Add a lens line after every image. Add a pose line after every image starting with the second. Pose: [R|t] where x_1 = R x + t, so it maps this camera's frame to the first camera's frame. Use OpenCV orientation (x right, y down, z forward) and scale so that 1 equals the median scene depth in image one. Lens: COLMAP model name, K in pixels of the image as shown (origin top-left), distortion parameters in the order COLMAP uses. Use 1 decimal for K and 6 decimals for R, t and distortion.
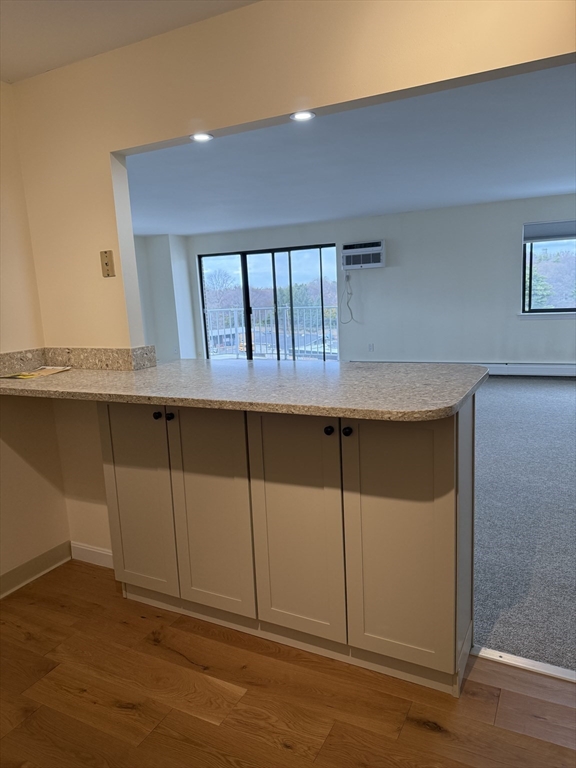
lens RADIAL K [[535.2, 0, 303.6], [0, 535.2, 392.0], [0, 0, 1]] dist [0.014571, -0.017937]
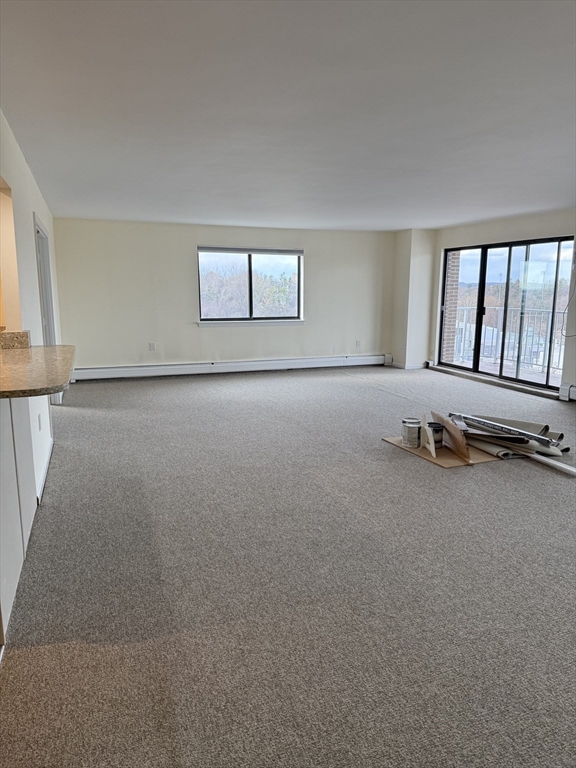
lens RADIAL K [[535.2, 0, 283.6], [0, 535.2, 385.2], [0, 0, 1]] dist [0.014571, -0.017937]
pose [[0.720583, 0.165840, -0.673244, 0.289413], [-0.160214, 0.984523, 0.071038, -0.040965], [0.674605, 0.056675, 0.736000, 0.122979]]
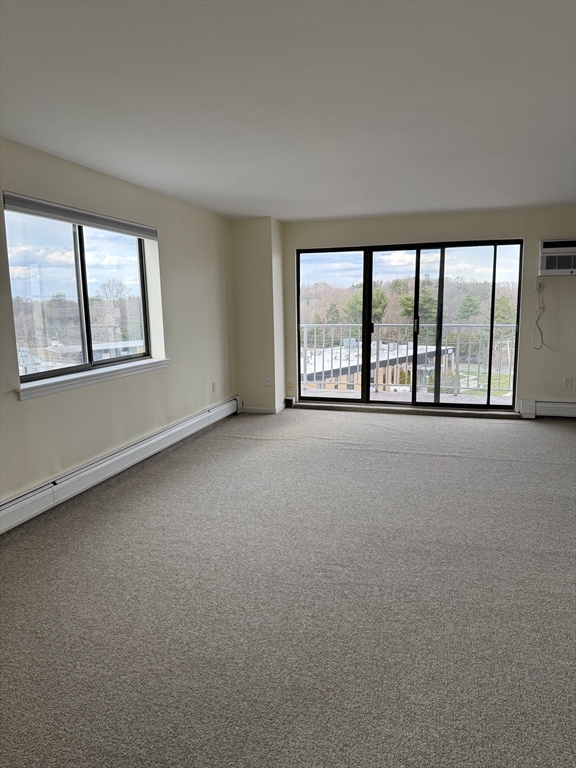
lens RADIAL K [[535.2, 0, 288.3], [0, 535.2, 384.7], [0, 0, 1]] dist [0.014571, -0.017937]
pose [[0.985321, 0.004607, 0.170647, -0.343480], [0.002183, 0.999214, -0.039585, -0.046293], [-0.170695, 0.039376, 0.984537, 0.308980]]
